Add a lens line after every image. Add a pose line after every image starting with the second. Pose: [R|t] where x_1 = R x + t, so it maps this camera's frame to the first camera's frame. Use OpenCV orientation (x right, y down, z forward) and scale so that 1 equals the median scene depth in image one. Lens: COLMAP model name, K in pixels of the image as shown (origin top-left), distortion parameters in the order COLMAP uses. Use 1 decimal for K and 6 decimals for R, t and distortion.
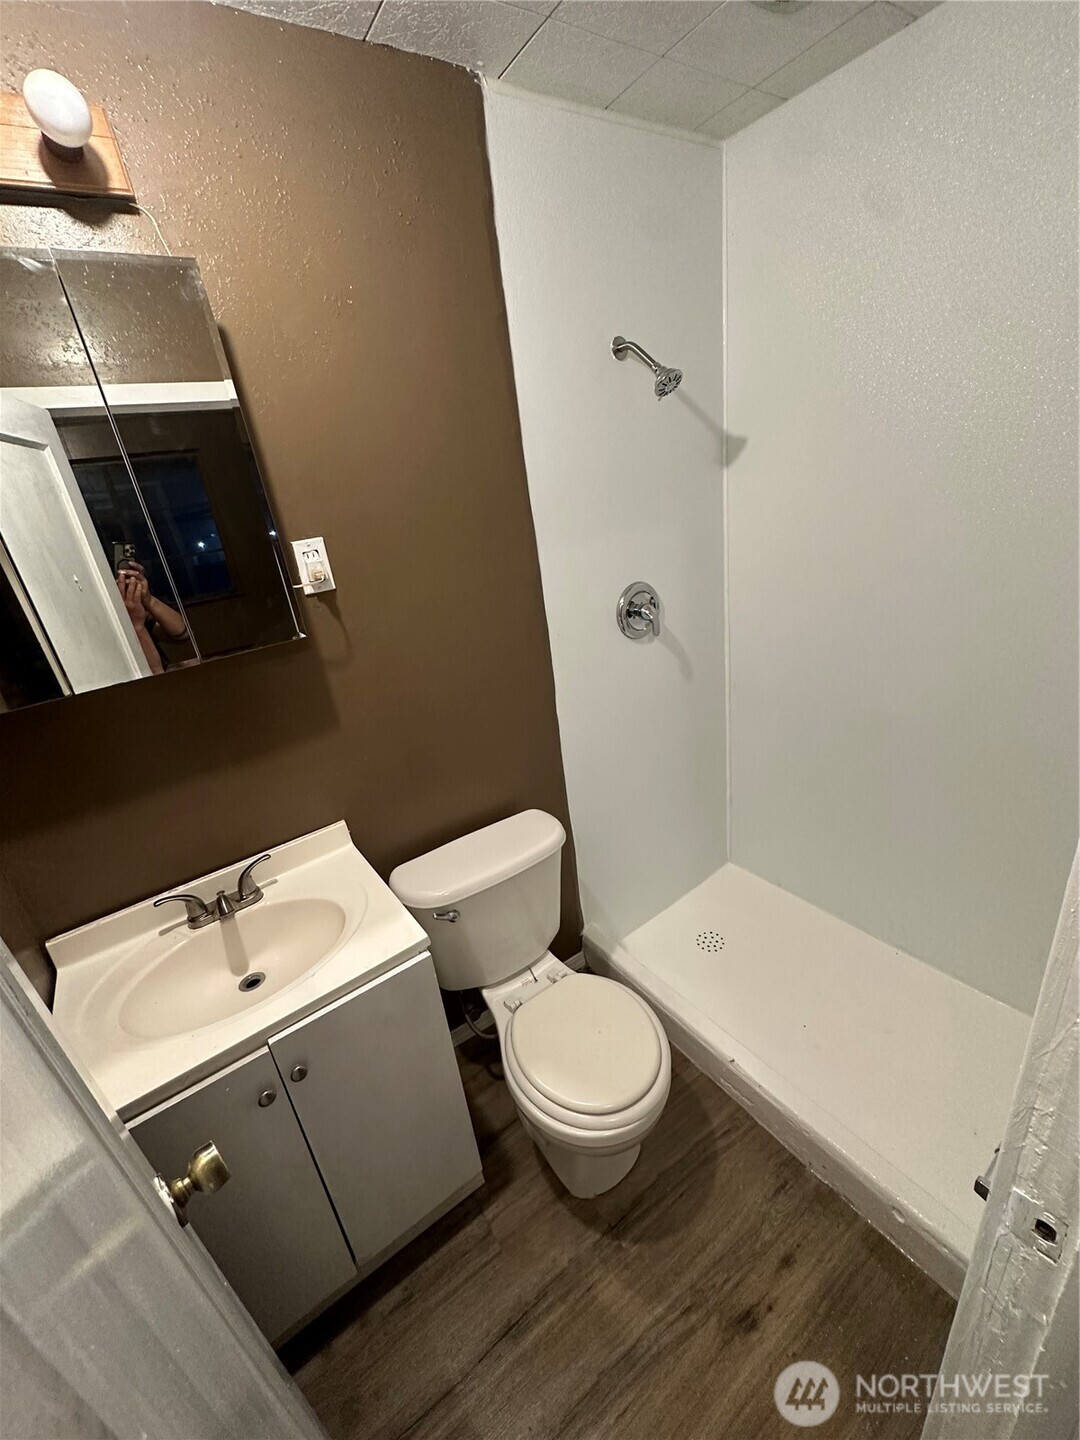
lens RADIAL K [[574.7, 0, 537.8], [0, 574.7, 719.8], [0, 0, 1]] dist [-0.004616, 0.000266]
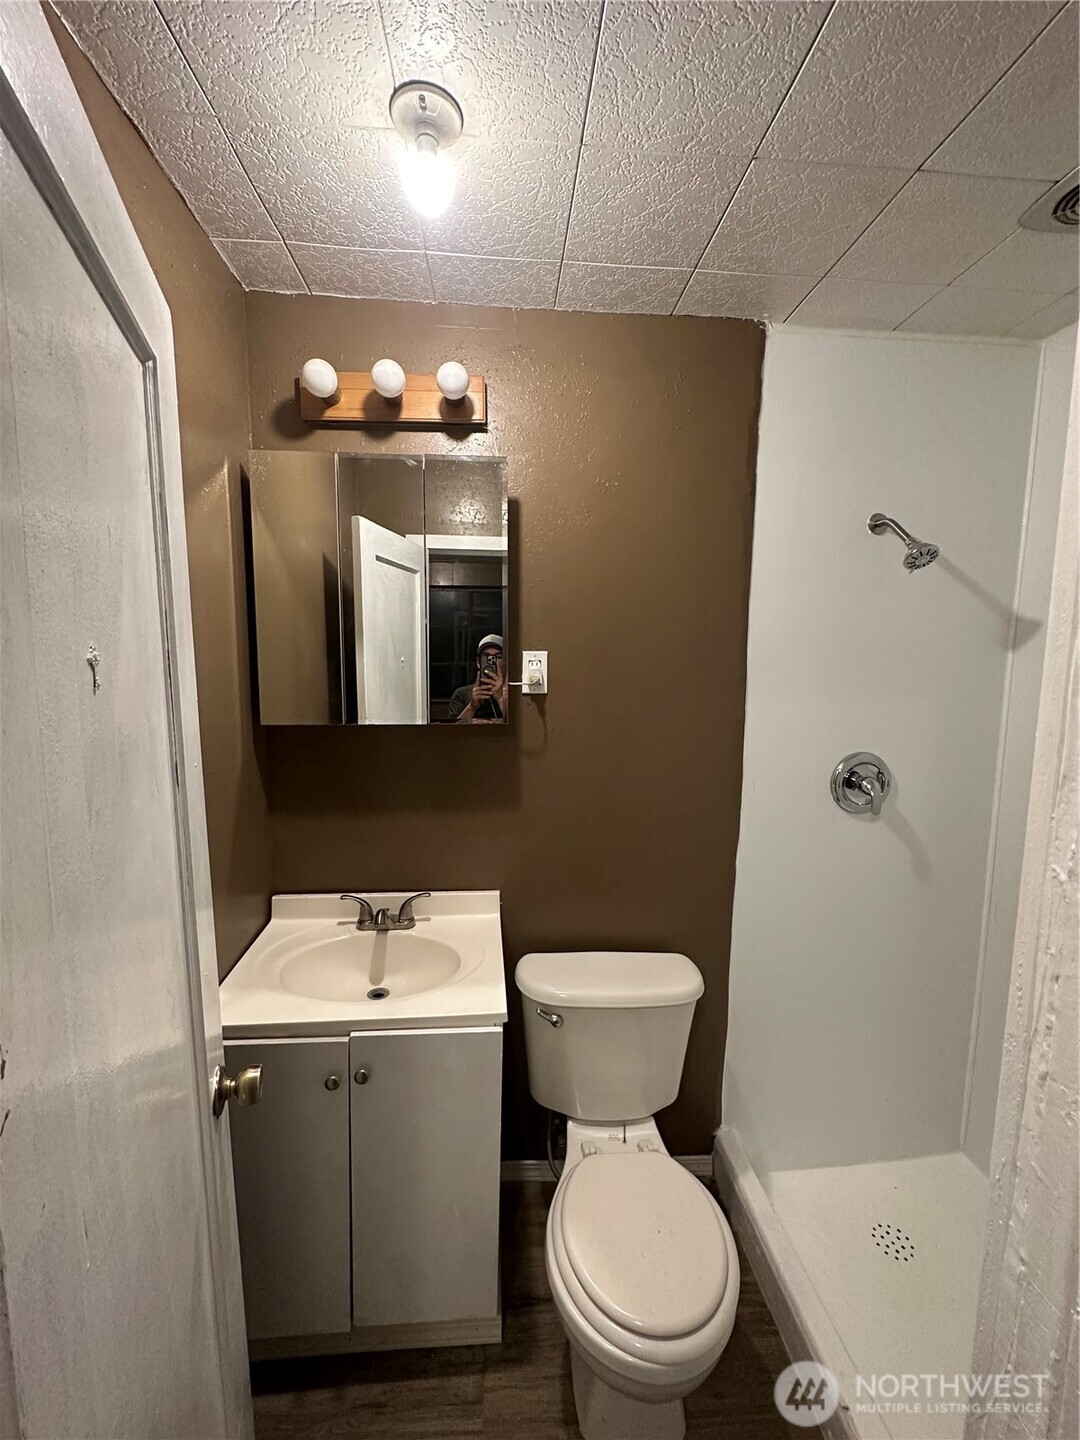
lens RADIAL K [[574.7, 0, 537.8], [0, 574.7, 719.8], [0, 0, 1]] dist [-0.004616, 0.000266]
pose [[0.855177, 0.192861, -0.481121, 0.195189], [-0.303648, 0.938659, -0.163456, 0.022771], [0.420084, 0.285875, 0.861281, -0.021889]]
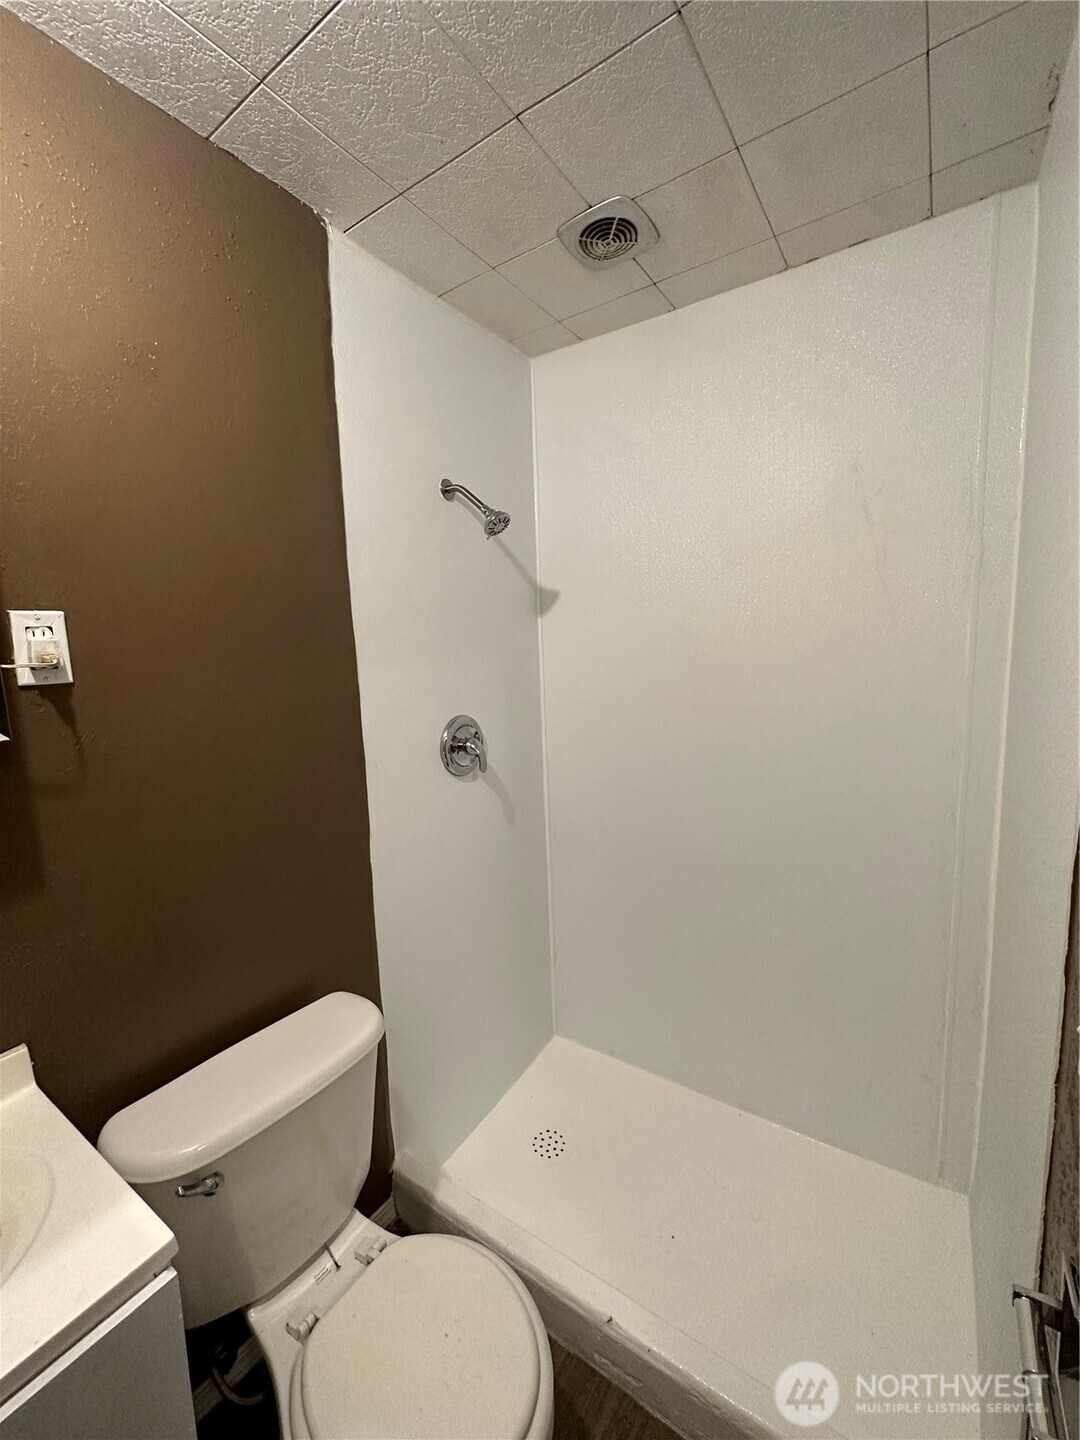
lens RADIAL K [[574.7, 0, 537.8], [0, 574.7, 719.8], [0, 0, 1]] dist [-0.004616, 0.000266]
pose [[0.929776, 0.049484, 0.364784, -0.064876], [0.056605, 0.959921, -0.274494, 0.038984], [-0.363747, 0.275867, 0.889711, 0.152316]]
